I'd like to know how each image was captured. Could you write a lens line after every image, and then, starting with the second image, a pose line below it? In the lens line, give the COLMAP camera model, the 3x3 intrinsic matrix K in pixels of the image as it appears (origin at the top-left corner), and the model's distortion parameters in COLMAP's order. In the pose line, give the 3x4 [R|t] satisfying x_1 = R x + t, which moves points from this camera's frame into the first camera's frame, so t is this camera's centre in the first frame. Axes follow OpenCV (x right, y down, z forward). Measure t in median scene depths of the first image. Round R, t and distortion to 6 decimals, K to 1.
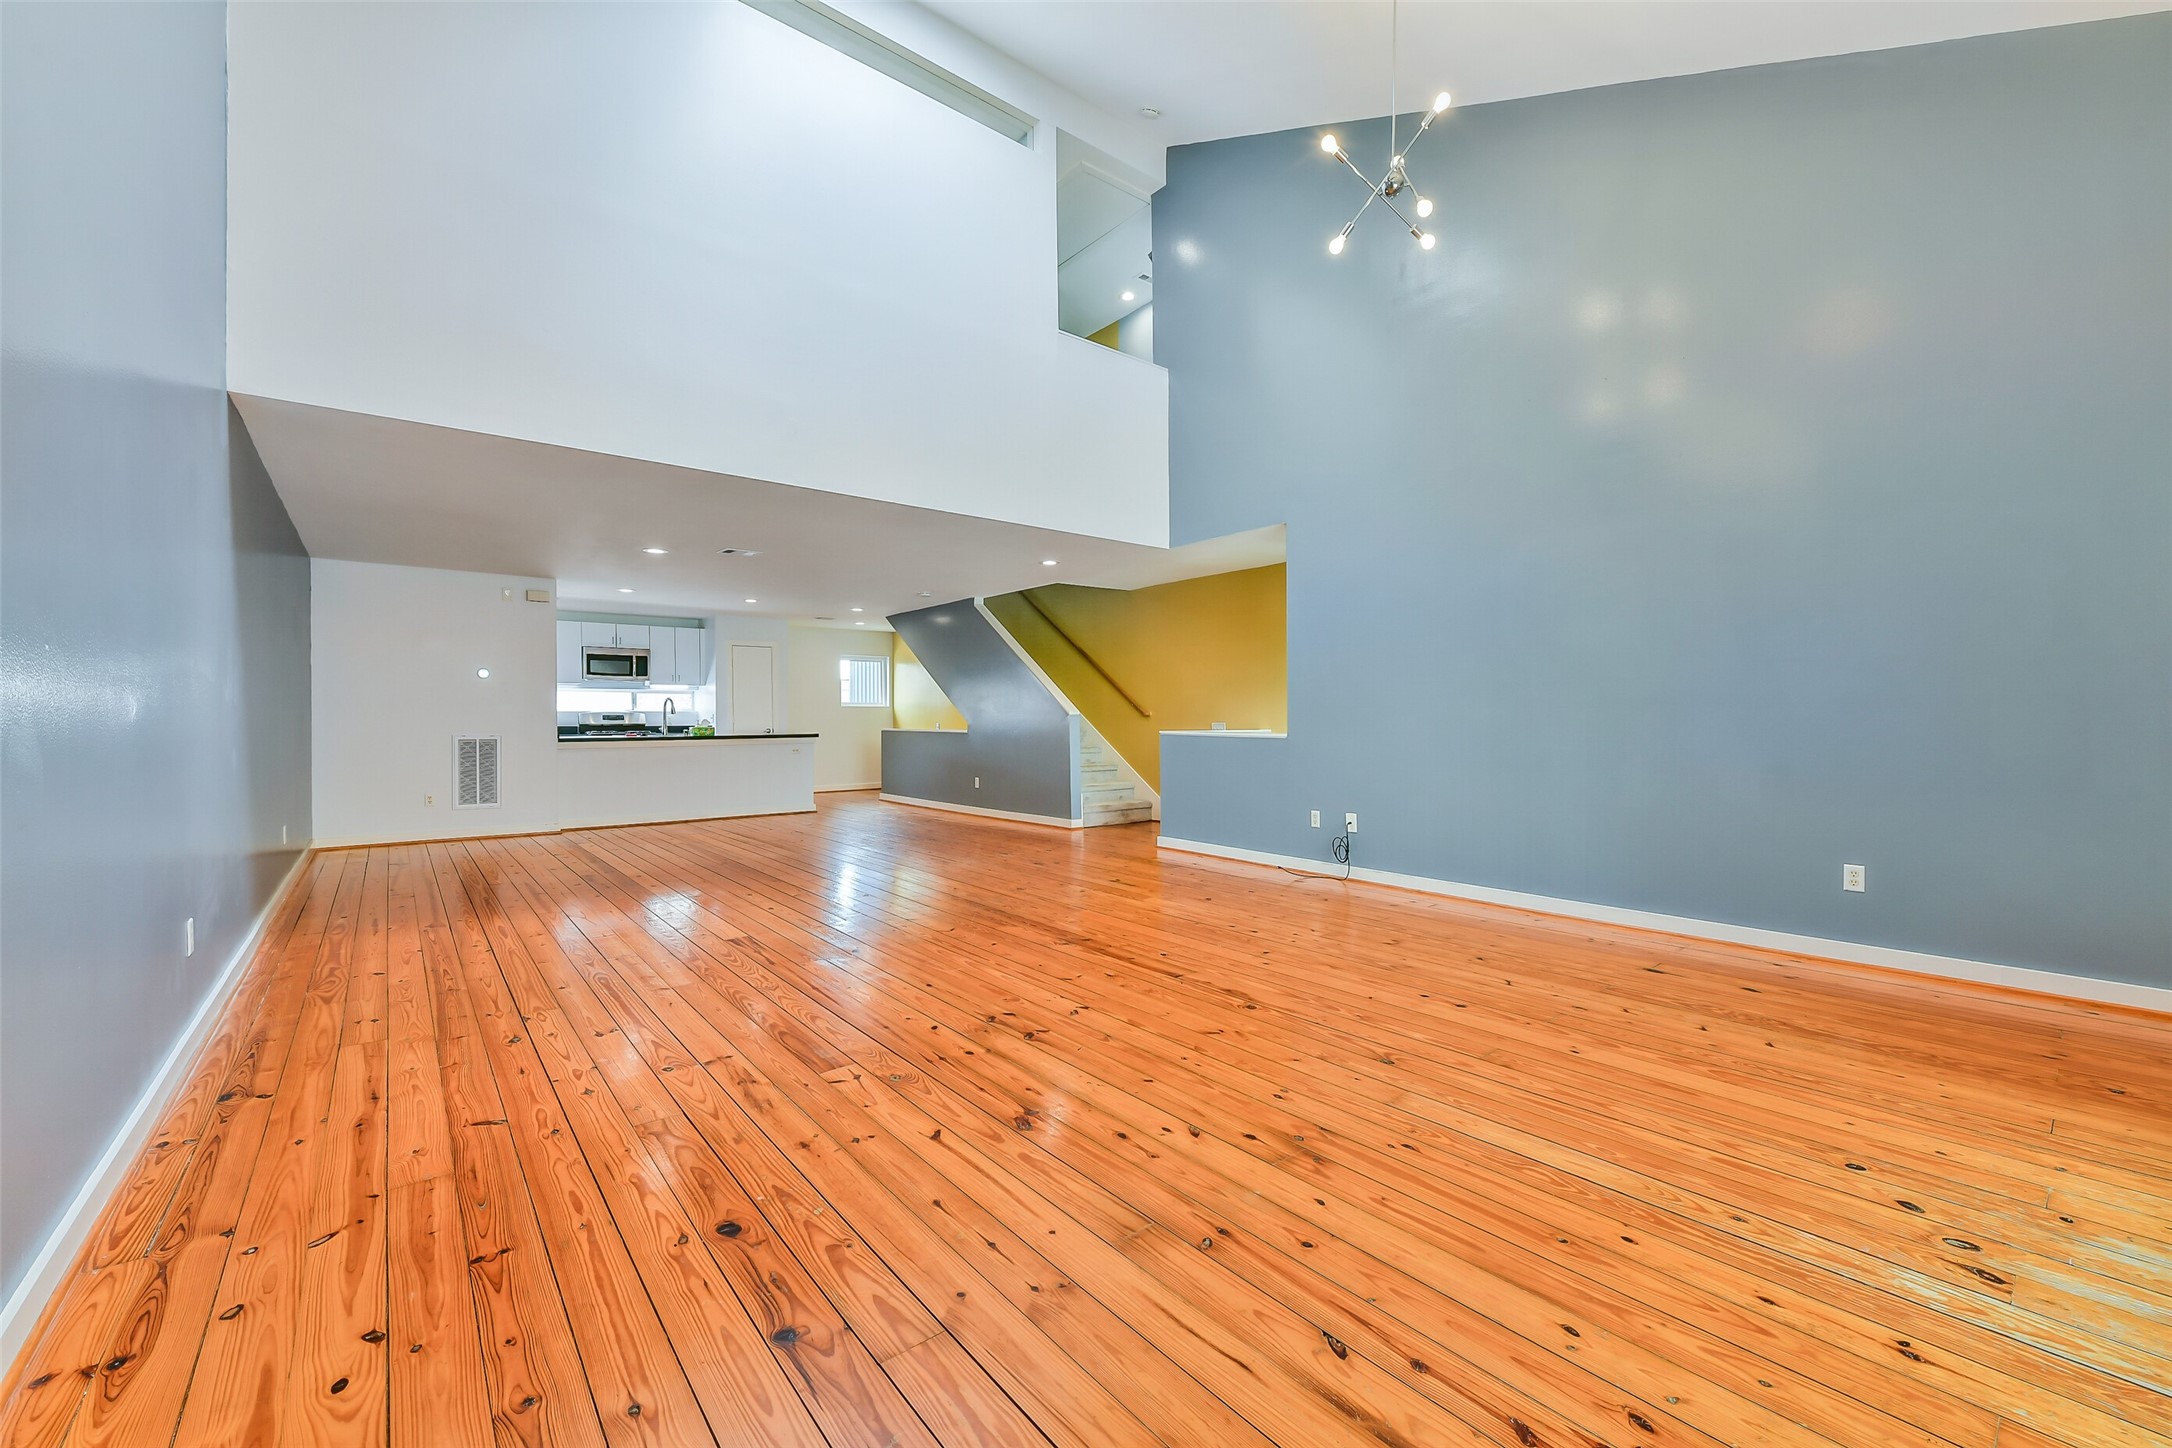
lens RADIAL K [[850.3, 0, 1084.6], [0, 850.3, 718.5], [0, 0, 1]] dist [-0.001379, 0.000311]
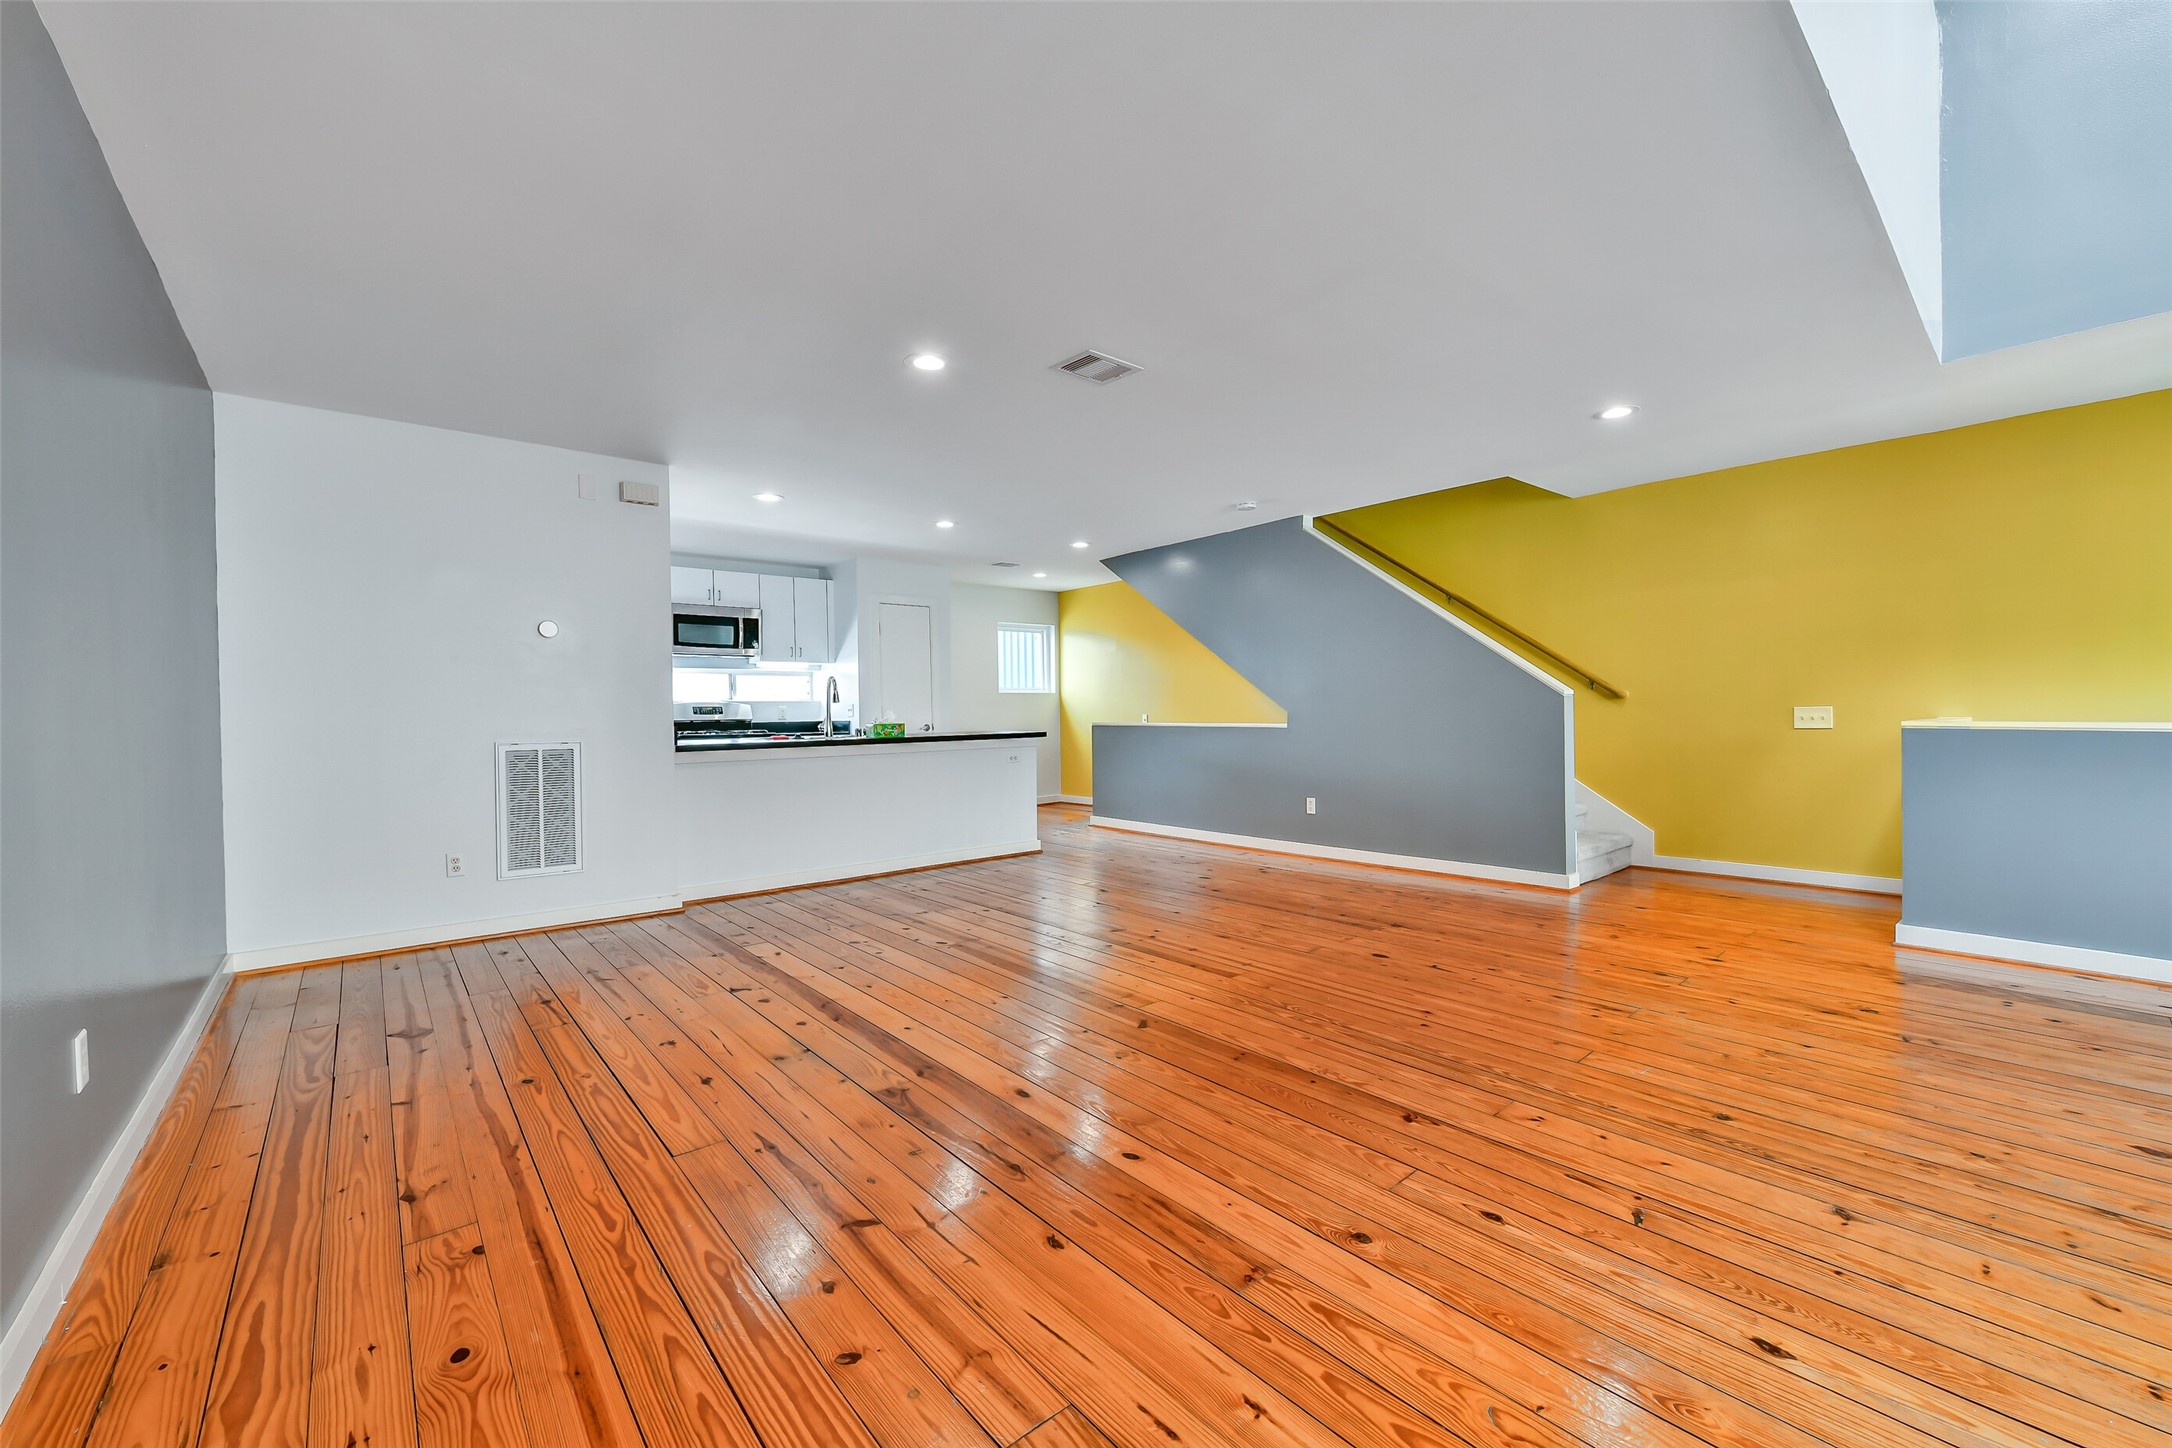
lens RADIAL K [[850.3, 0, 1090.1], [0, 850.3, 716.3], [0, 0, 1]] dist [-0.001379, 0.000311]
pose [[0.999693, -0.010825, 0.022309, -0.312698], [0.010647, 0.999911, 0.008098, 0.001462], [-0.022394, -0.007858, 0.999718, 0.373215]]
